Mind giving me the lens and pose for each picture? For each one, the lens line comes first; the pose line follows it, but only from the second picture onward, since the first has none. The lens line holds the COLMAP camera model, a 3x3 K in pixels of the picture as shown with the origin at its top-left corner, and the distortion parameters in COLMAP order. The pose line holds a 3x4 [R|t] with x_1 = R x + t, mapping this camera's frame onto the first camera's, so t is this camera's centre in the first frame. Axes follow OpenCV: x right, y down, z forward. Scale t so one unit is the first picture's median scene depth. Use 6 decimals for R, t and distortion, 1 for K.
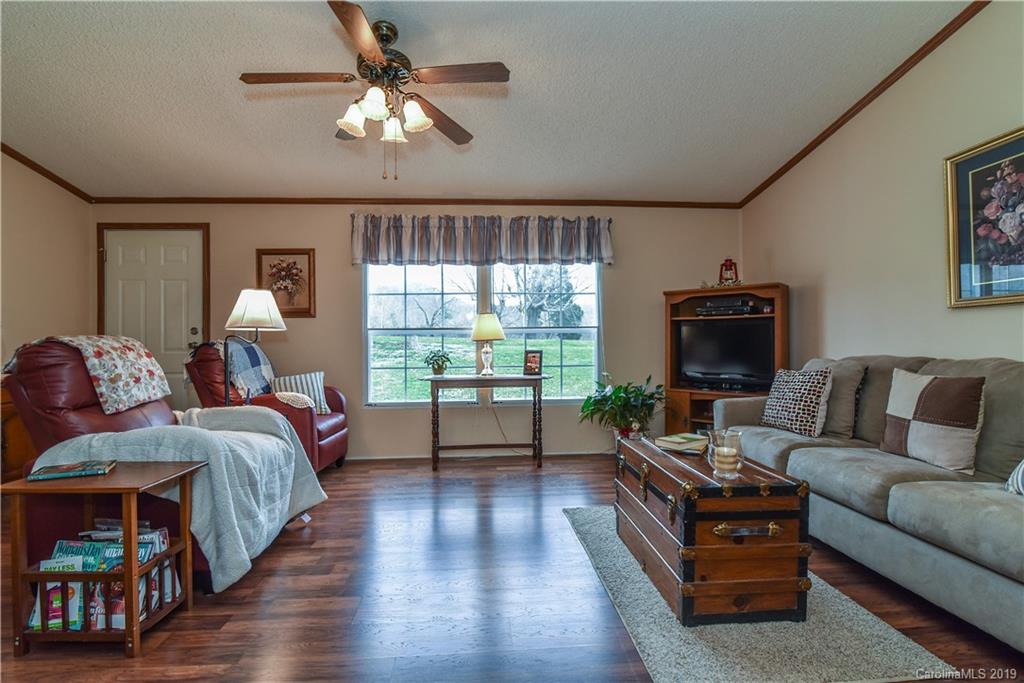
lens RADIAL K [[469.6, 0, 510.0], [0, 469.6, 343.5], [0, 0, 1]] dist [-0.020934, -0.000064]
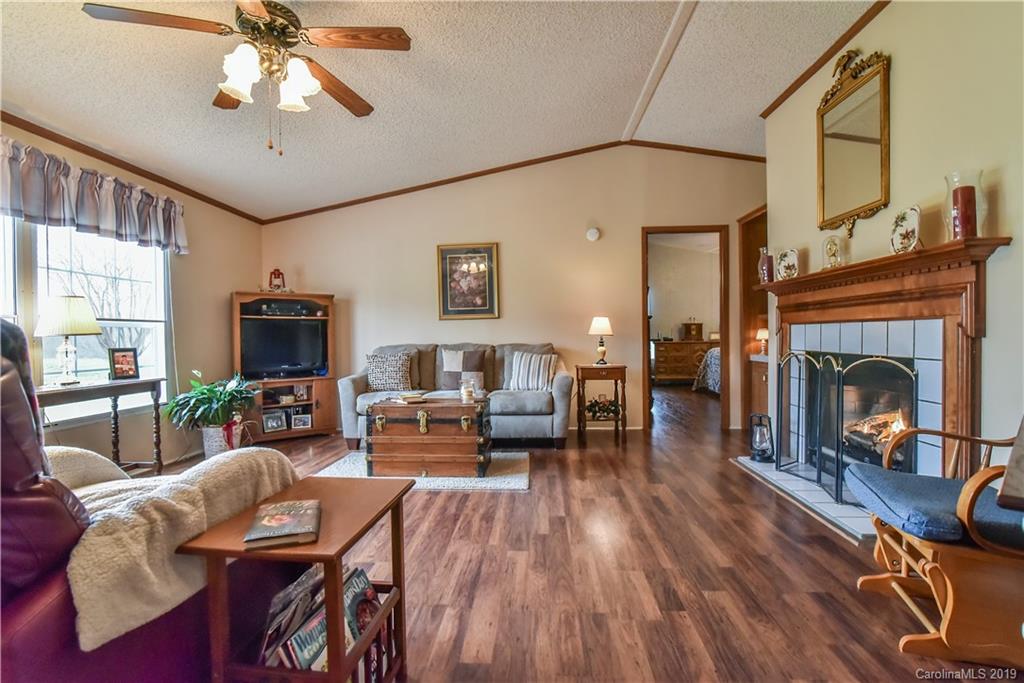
lens RADIAL K [[469.6, 0, 505.1], [0, 469.6, 344.1], [0, 0, 1]] dist [-0.020934, -0.000064]
pose [[0.147329, -0.008814, 0.989048, -0.633839], [0.014170, 0.999876, 0.006800, 0.012078], [-0.988986, 0.013013, 0.147436, 0.250365]]
